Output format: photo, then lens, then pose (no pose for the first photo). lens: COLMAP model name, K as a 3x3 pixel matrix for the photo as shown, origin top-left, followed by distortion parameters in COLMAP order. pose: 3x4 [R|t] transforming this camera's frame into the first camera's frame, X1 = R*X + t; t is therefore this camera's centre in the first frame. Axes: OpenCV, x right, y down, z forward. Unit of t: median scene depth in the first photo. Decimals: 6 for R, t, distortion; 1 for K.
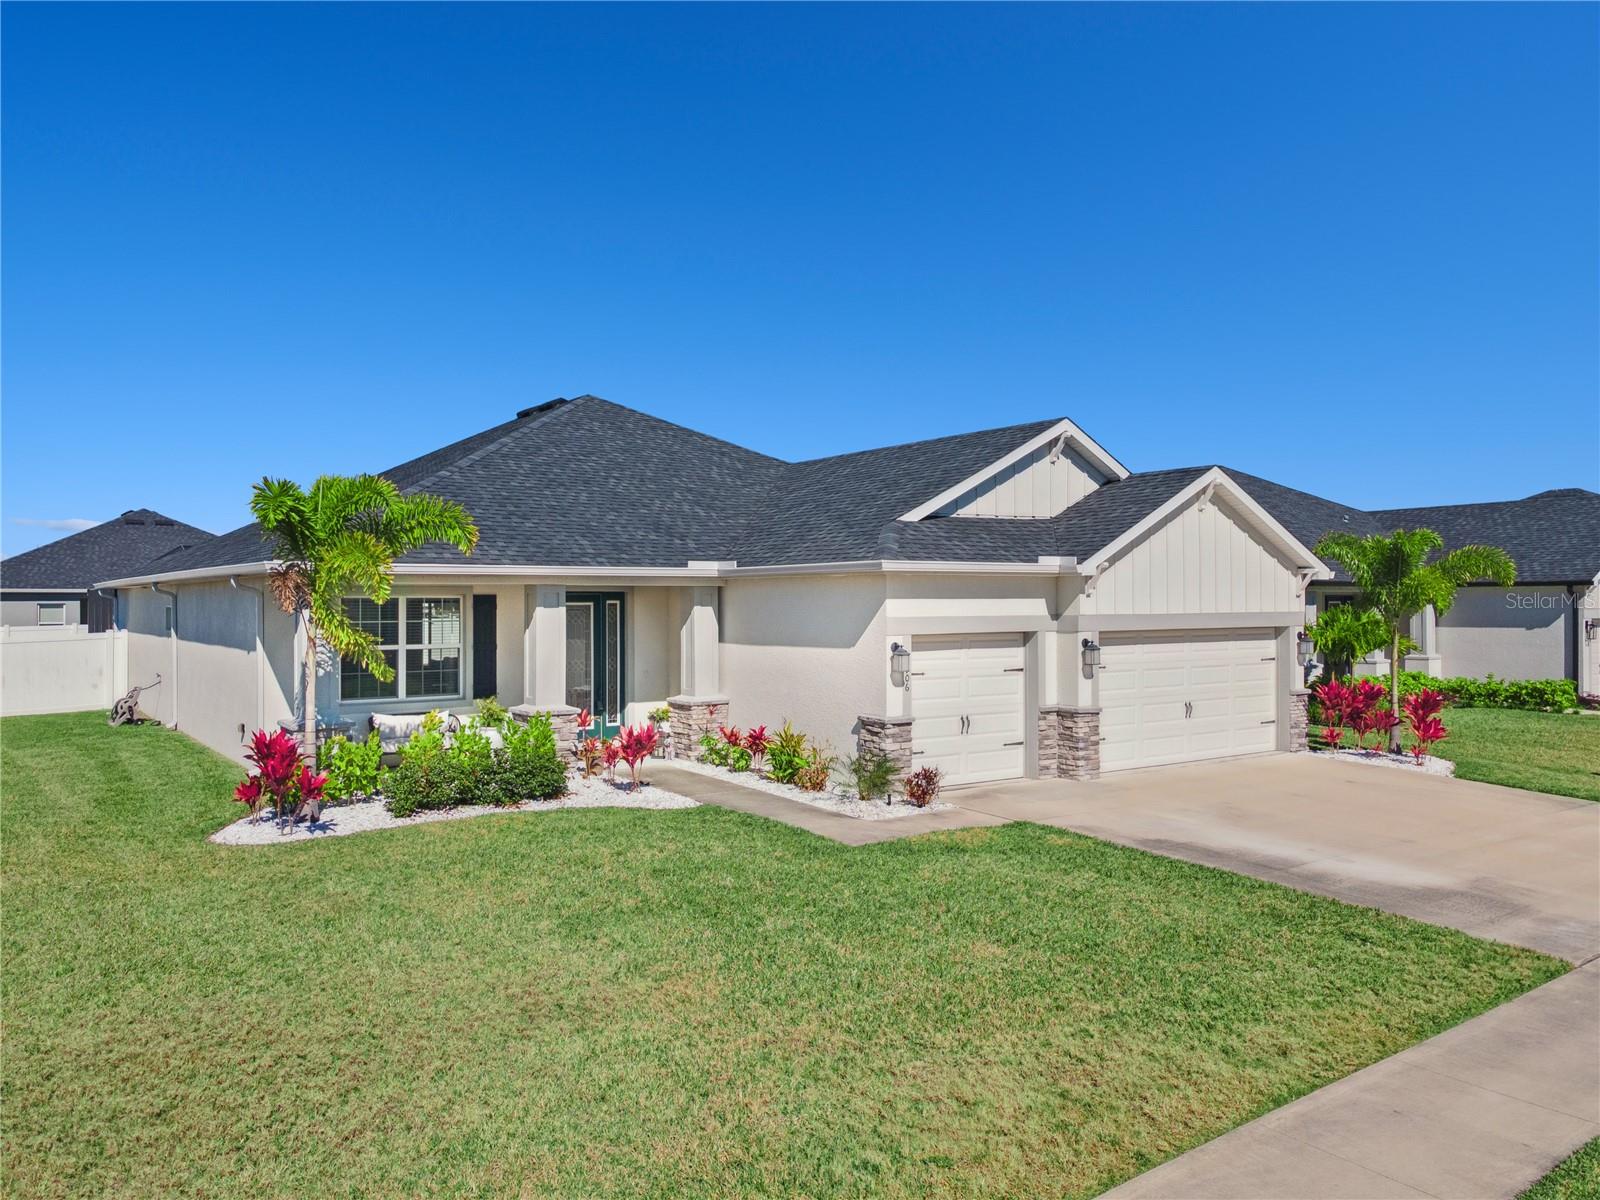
lens RADIAL K [[1159.7, 0, 800.0], [0, 1159.7, 600.0], [0, 0, 1]] dist [0.002371, 0.000124]
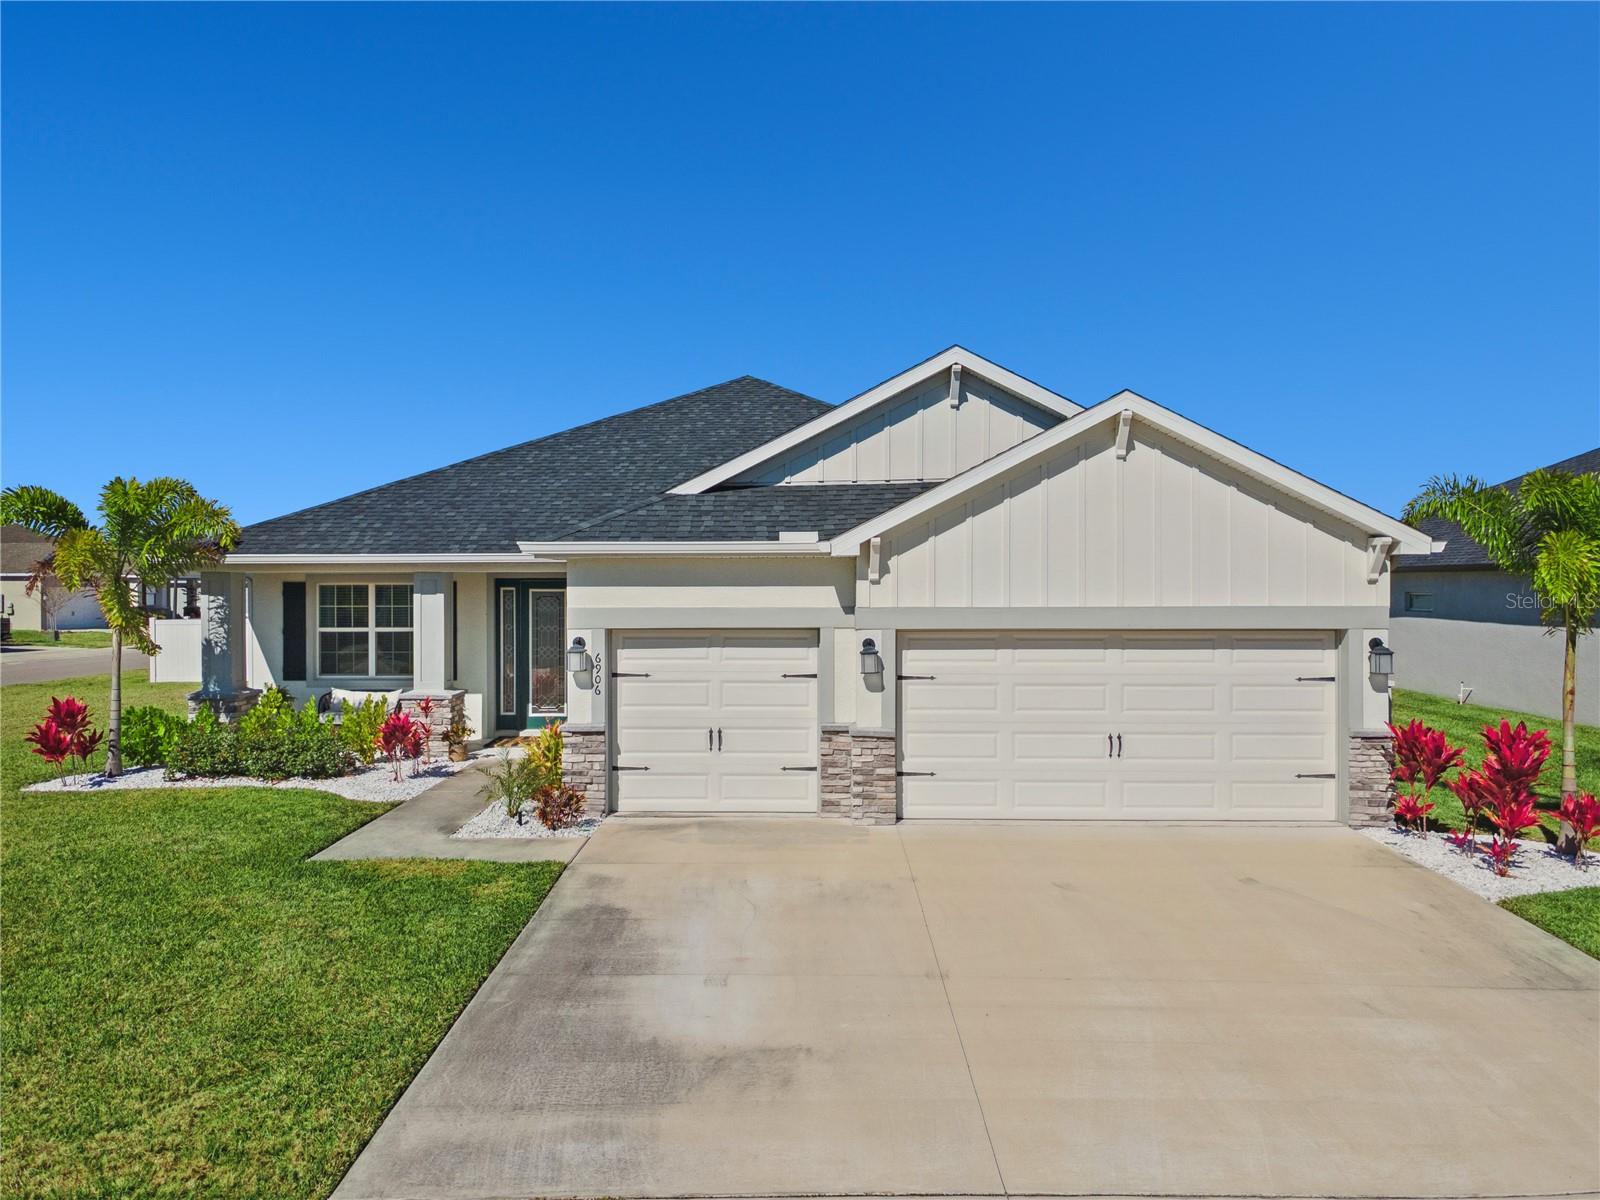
lens RADIAL K [[1128.0, 0, 800.0], [0, 1128.0, 600.0], [0, 0, 1]] dist [0.031591, 0.000763]
pose [[0.816205, 0.007828, -0.577710, 0.619706], [-0.000235, 0.999913, 0.013216, -0.001734], [0.577763, -0.010651, 0.816135, 0.366100]]
